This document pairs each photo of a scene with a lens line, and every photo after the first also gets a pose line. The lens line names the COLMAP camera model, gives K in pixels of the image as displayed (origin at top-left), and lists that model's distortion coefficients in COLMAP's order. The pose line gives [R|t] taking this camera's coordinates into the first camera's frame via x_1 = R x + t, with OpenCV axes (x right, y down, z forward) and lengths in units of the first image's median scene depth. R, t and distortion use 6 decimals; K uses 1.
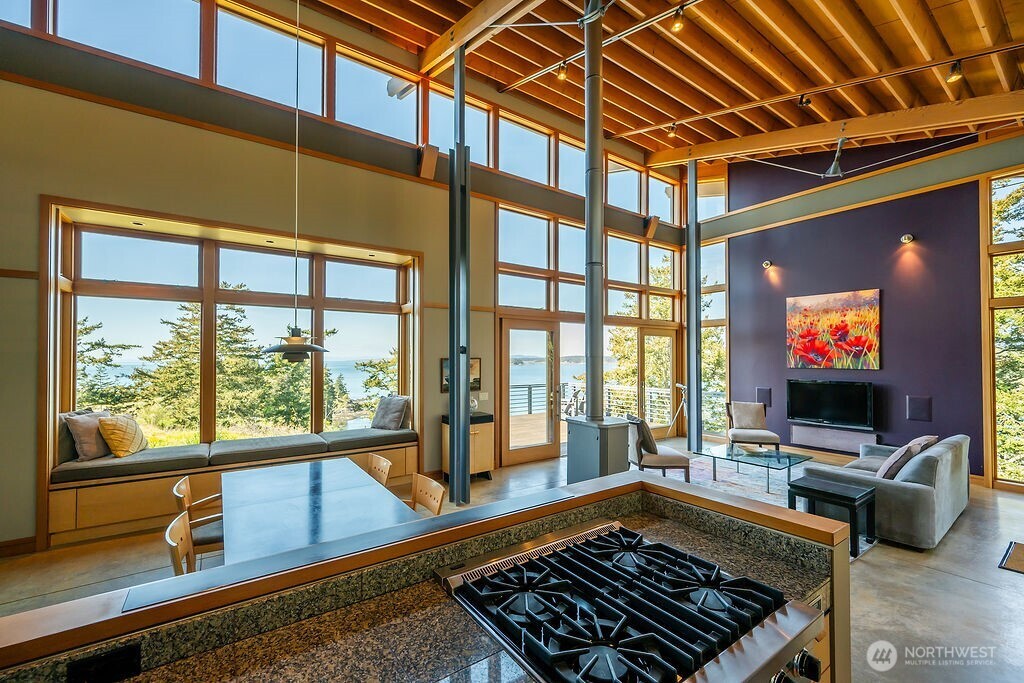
lens RADIAL K [[412.6, 0, 512.0], [0, 412.6, 341.5], [0, 0, 1]] dist [0.000696, -0.000145]
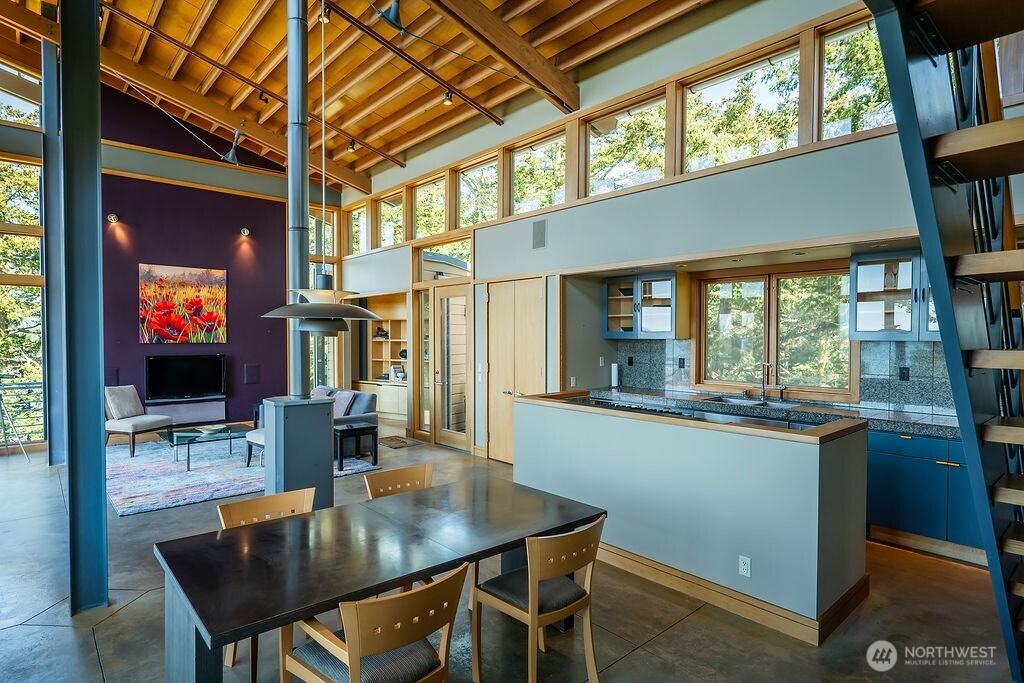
lens RADIAL K [[548.3, 0, 512.0], [0, 548.3, 341.5], [0, 0, 1]] dist [0.000430, 0.000072]
pose [[-0.118873, -0.011623, 0.992841, -0.648729], [-0.041029, 0.999135, 0.006784, 0.021379], [-0.992061, -0.039928, -0.119247, 0.388122]]
